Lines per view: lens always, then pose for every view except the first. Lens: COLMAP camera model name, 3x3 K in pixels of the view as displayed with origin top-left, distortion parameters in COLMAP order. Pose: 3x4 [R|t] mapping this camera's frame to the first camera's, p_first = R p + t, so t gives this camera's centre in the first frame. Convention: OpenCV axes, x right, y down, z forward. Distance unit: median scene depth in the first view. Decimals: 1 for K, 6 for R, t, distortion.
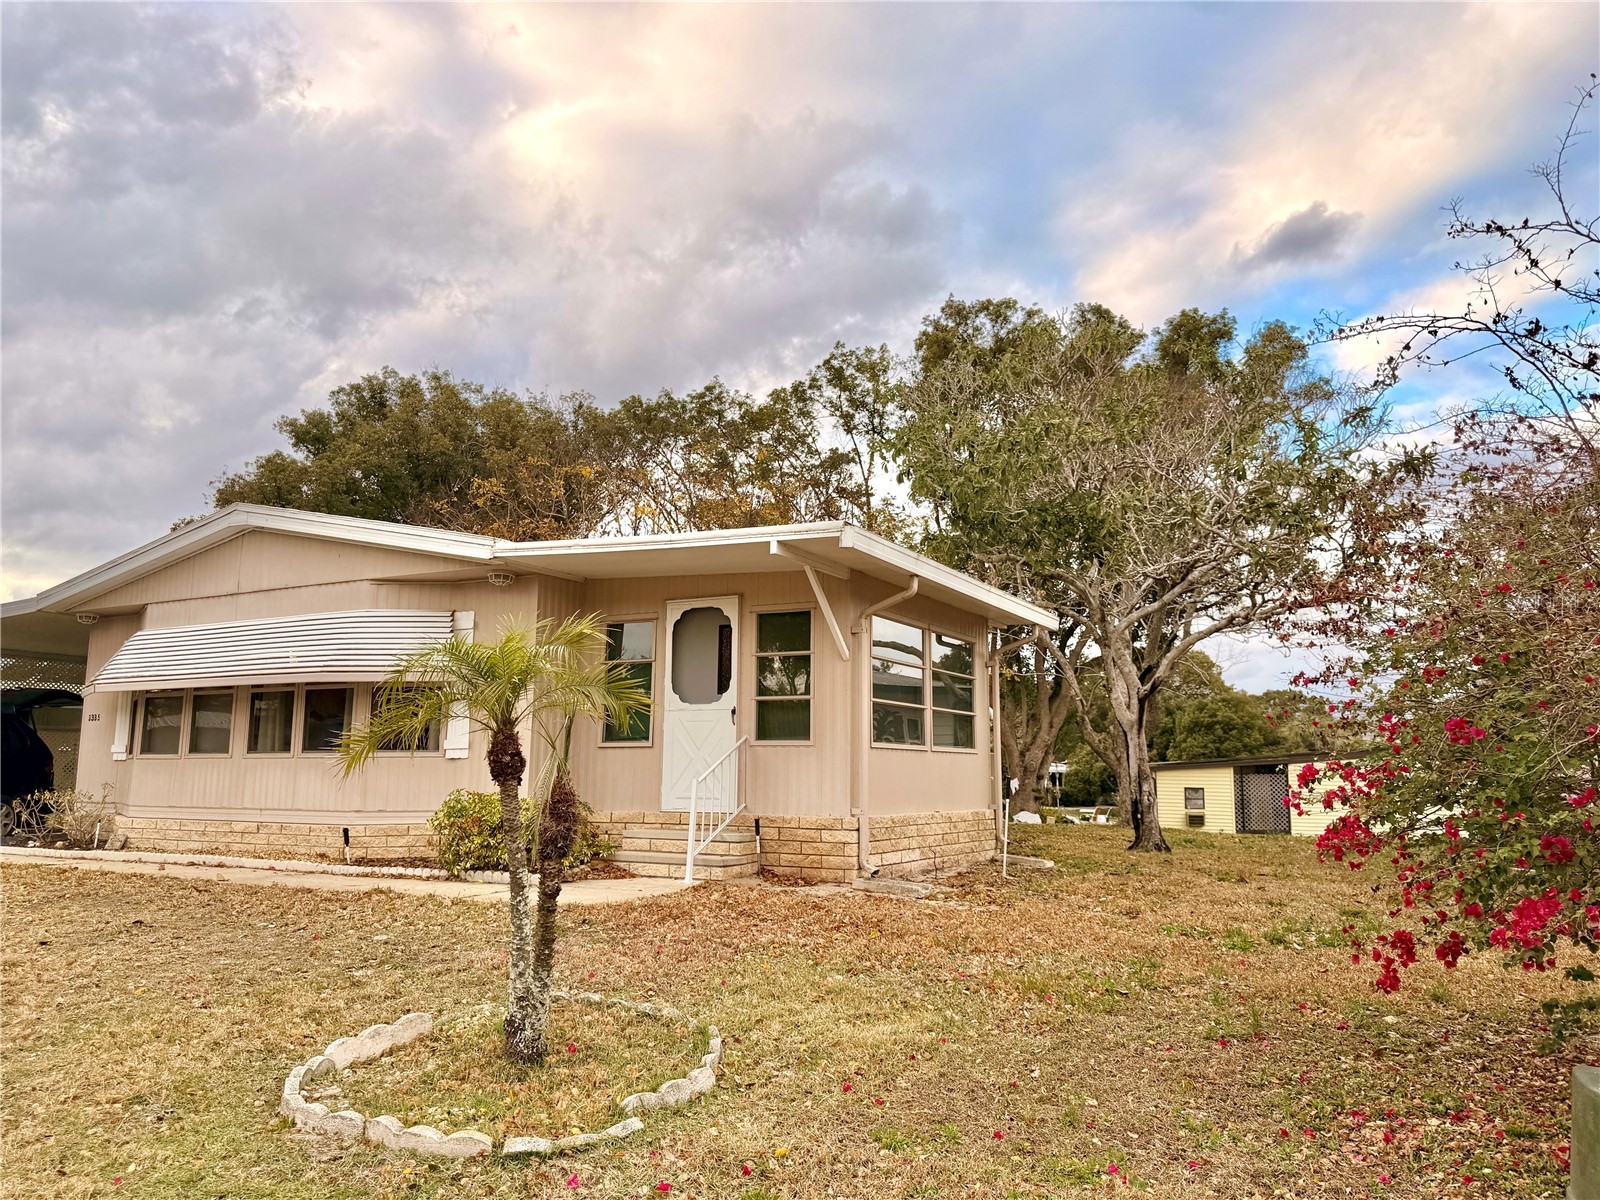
lens RADIAL K [[1122.2, 0, 800.0], [0, 1122.2, 600.0], [0, 0, 1]] dist [0.174421, -0.296717]
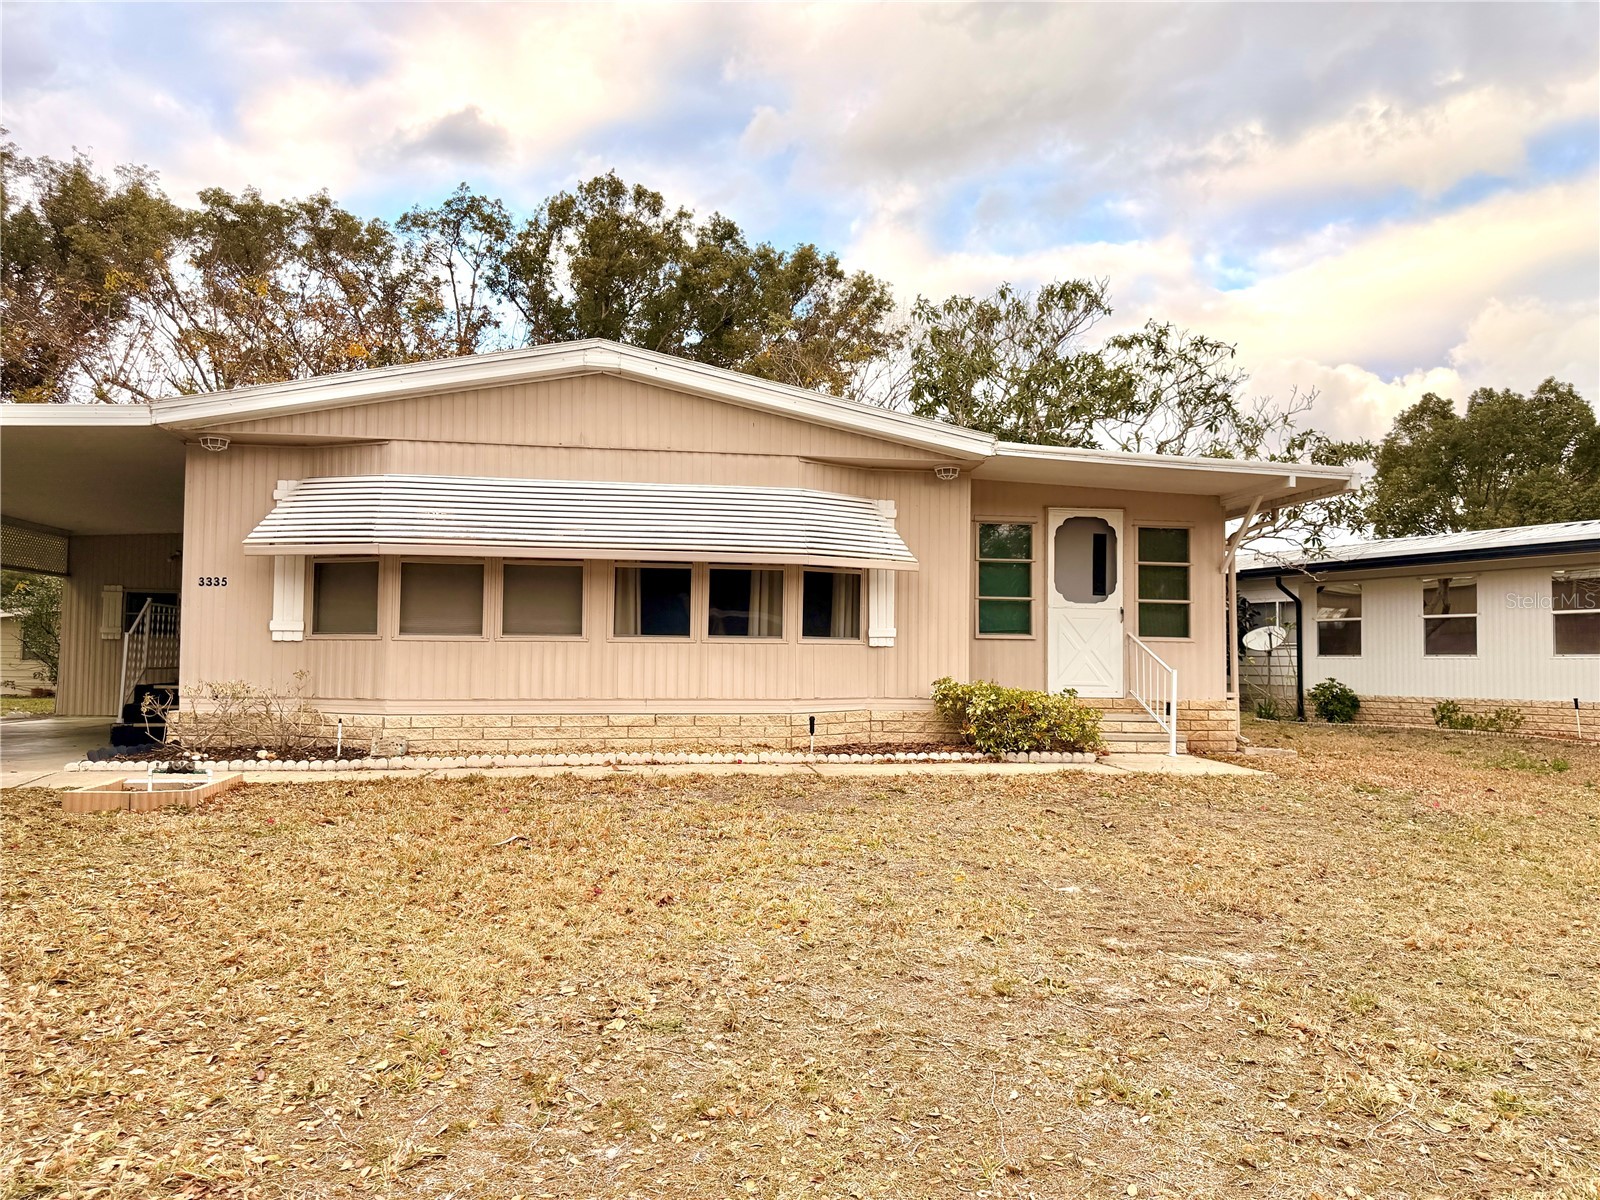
lens RADIAL K [[1122.2, 0, 800.0], [0, 1122.2, 600.0], [0, 0, 1]] dist [0.174421, -0.296717]
pose [[0.791889, 0.034406, 0.609695, -0.977558], [-0.095053, 0.993187, 0.067410, 0.038451], [-0.603222, -0.111335, 0.789764, 0.268920]]
